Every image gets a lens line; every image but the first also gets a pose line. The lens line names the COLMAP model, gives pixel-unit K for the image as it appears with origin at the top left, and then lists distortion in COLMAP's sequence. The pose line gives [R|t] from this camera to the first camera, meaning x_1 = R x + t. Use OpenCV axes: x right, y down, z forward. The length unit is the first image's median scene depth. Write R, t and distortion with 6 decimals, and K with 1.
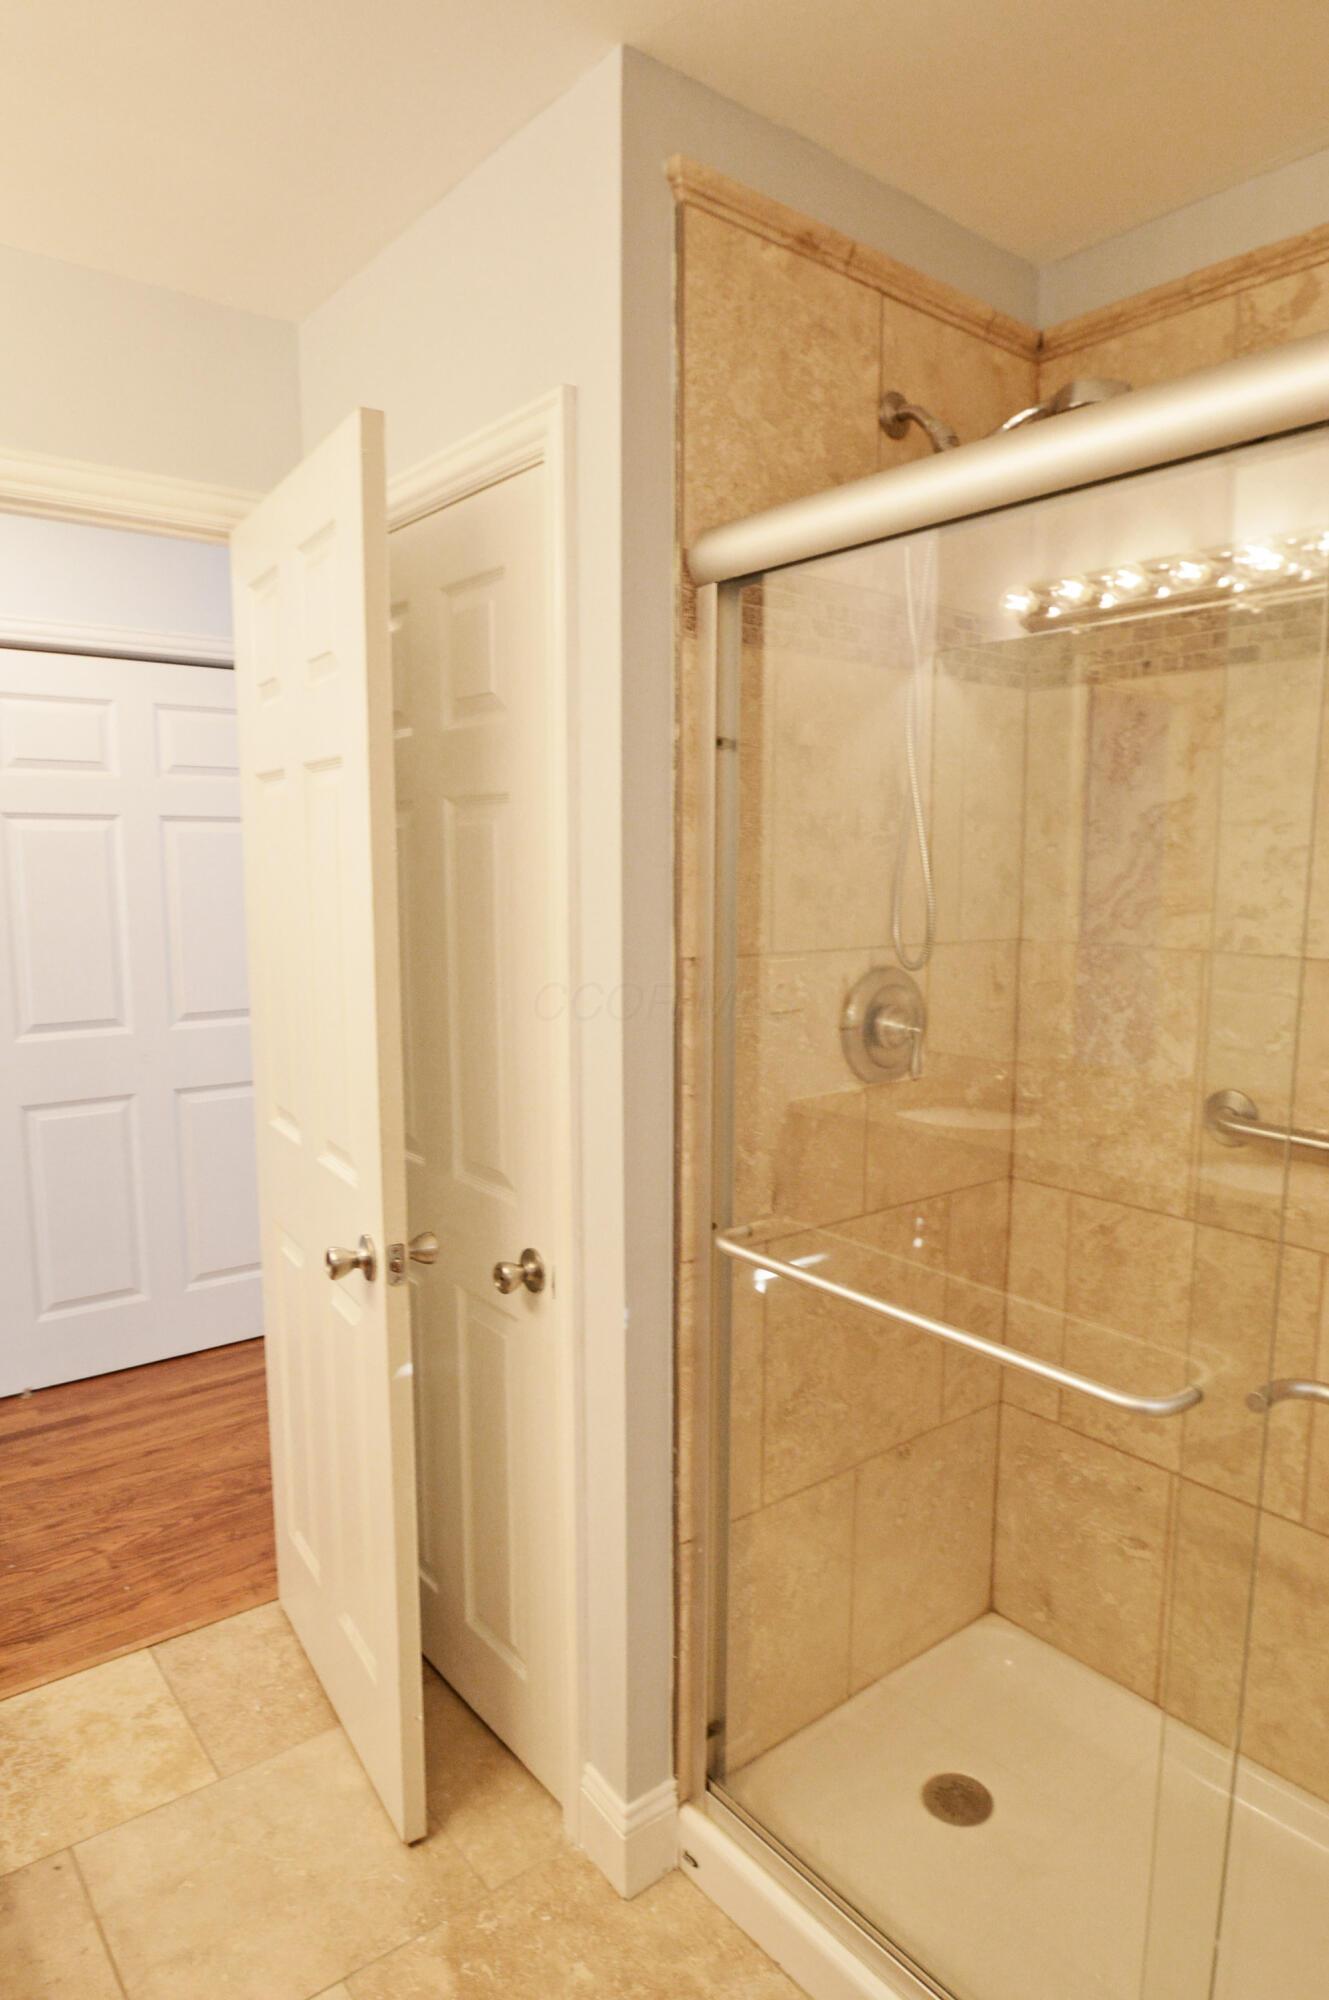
lens RADIAL K [[1212.0, 0, 664.5], [0, 1212.0, 1000.0], [0, 0, 1]] dist [-0.001839, 0.000142]
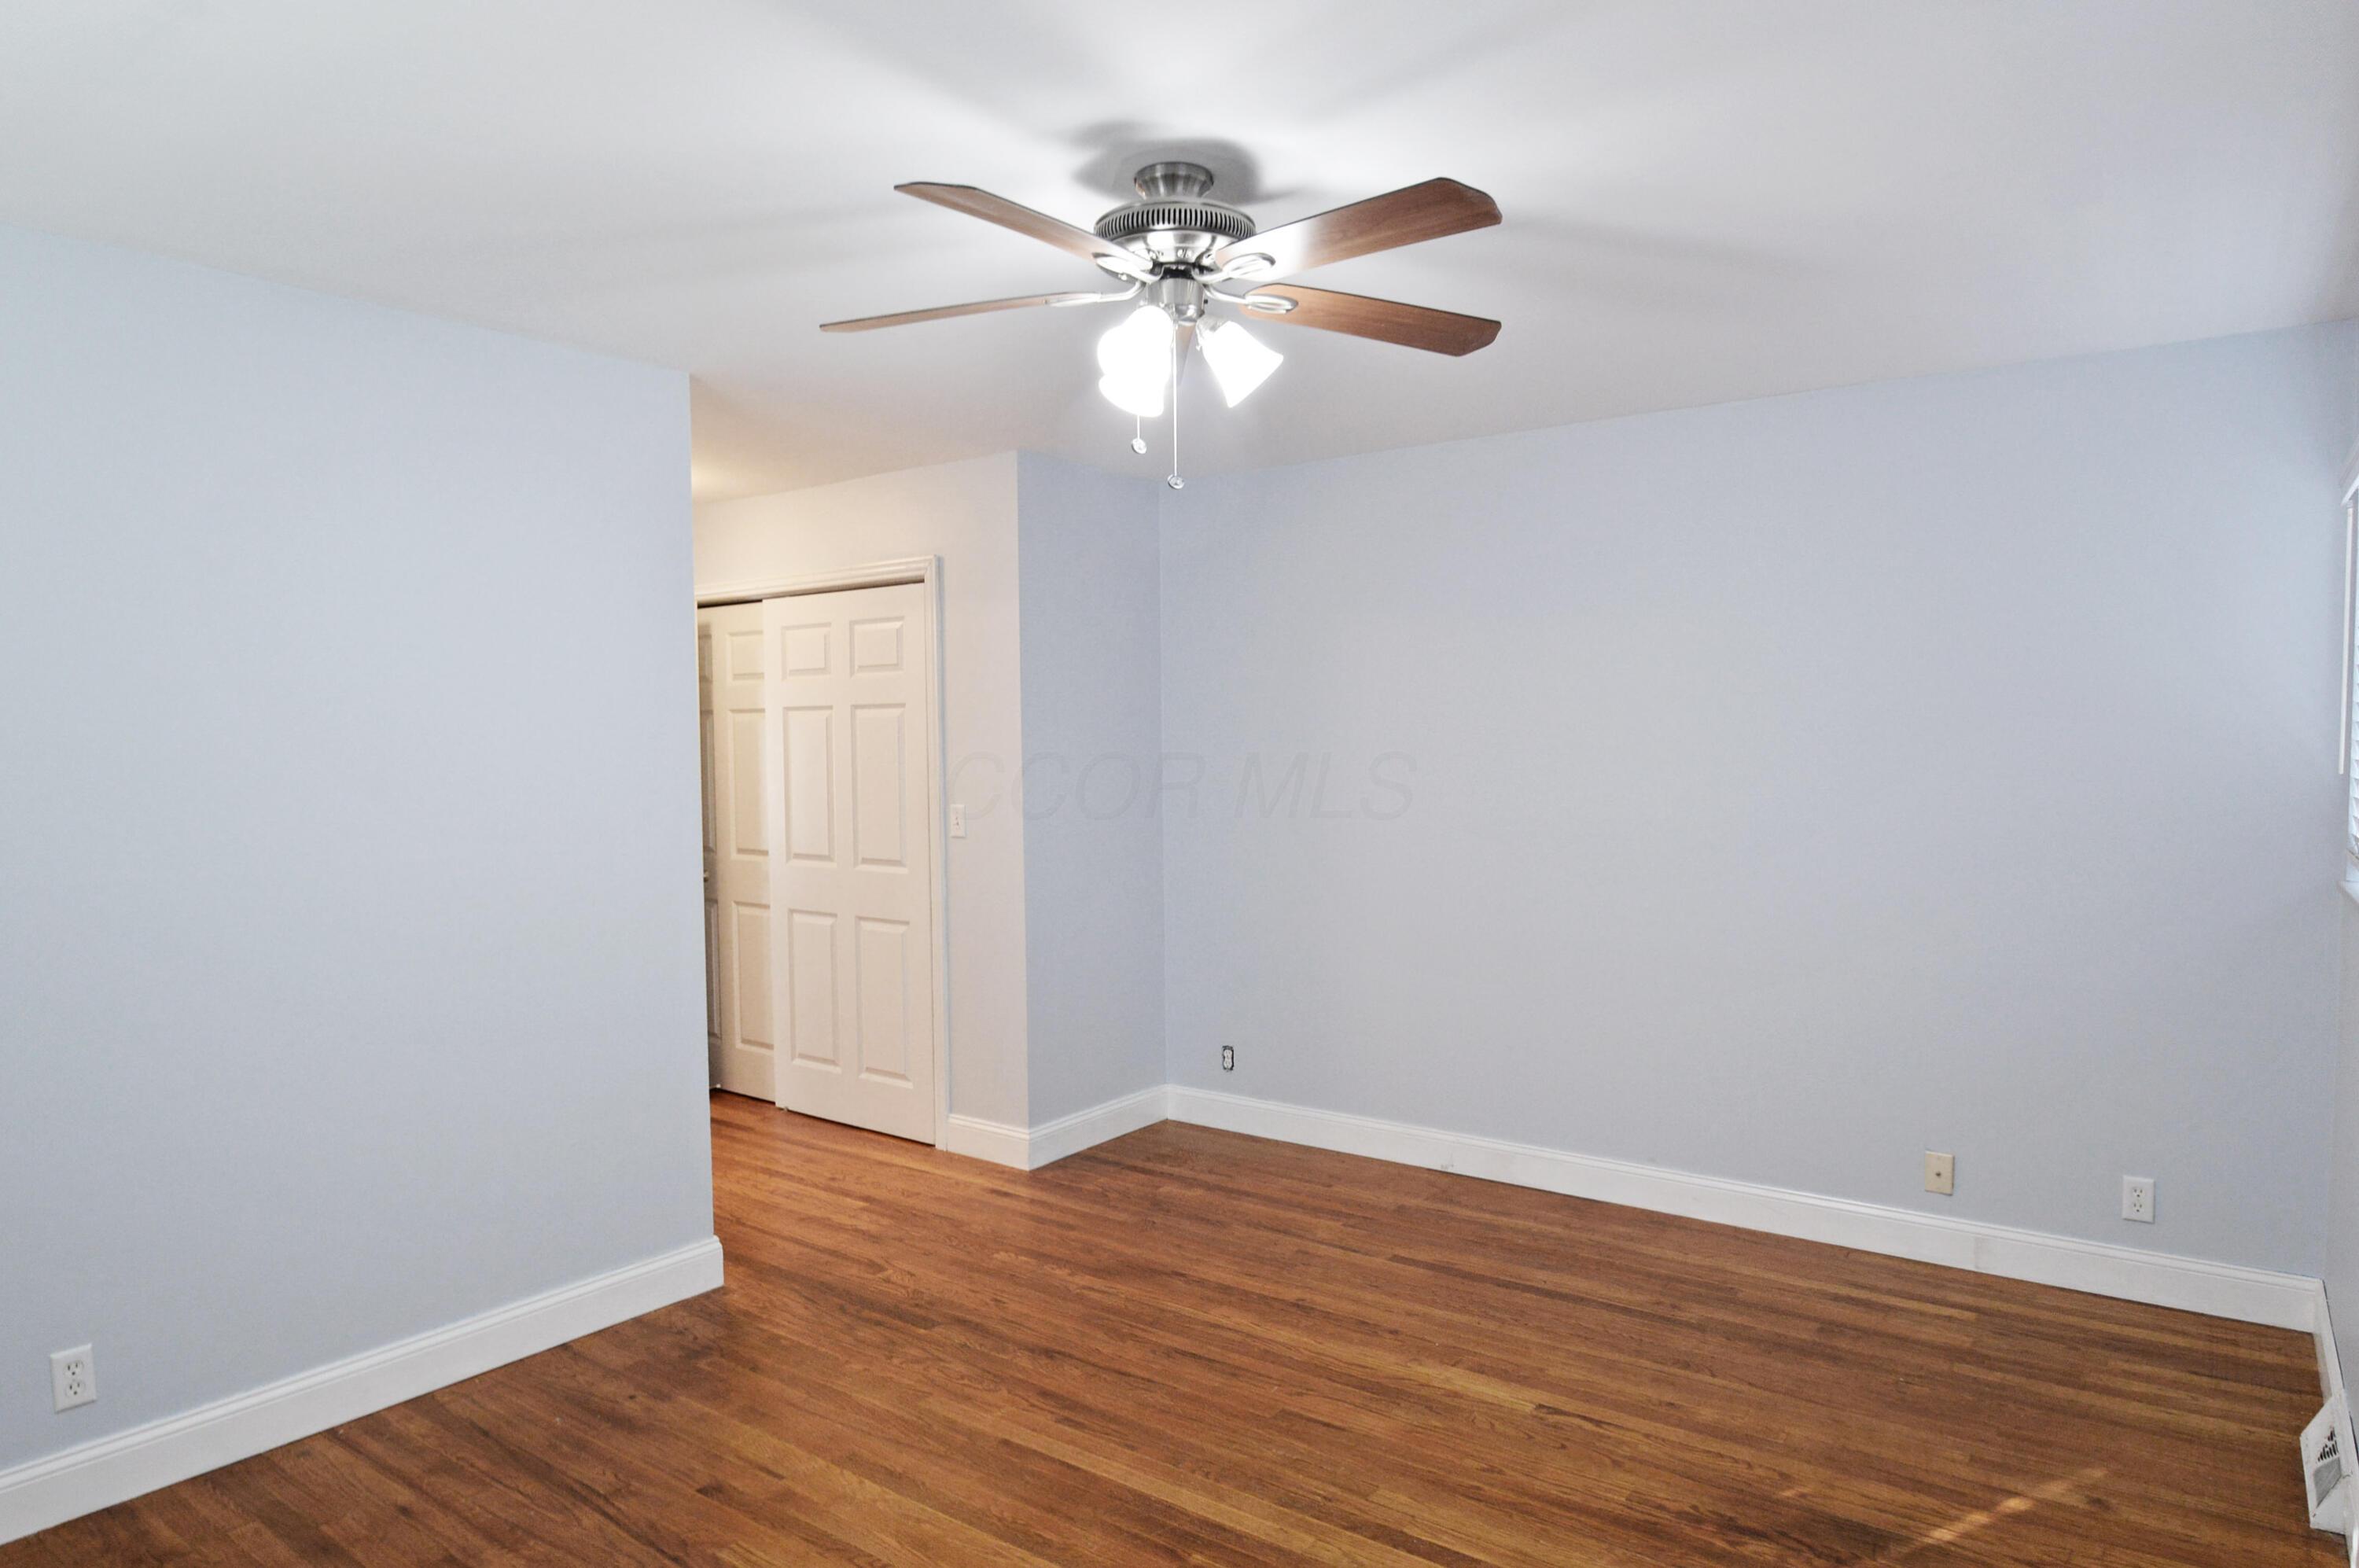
lens RADIAL K [[1429.5, 0, 1179.5], [0, 1429.5, 784.0], [0, 0, 1]] dist [-0.001839, 0.000142]
pose [[0.256482, 0.024586, -0.966236, 1.136500], [-0.100583, 0.994928, -0.001383, -0.096711], [0.961301, 0.097542, 0.257654, 0.917132]]
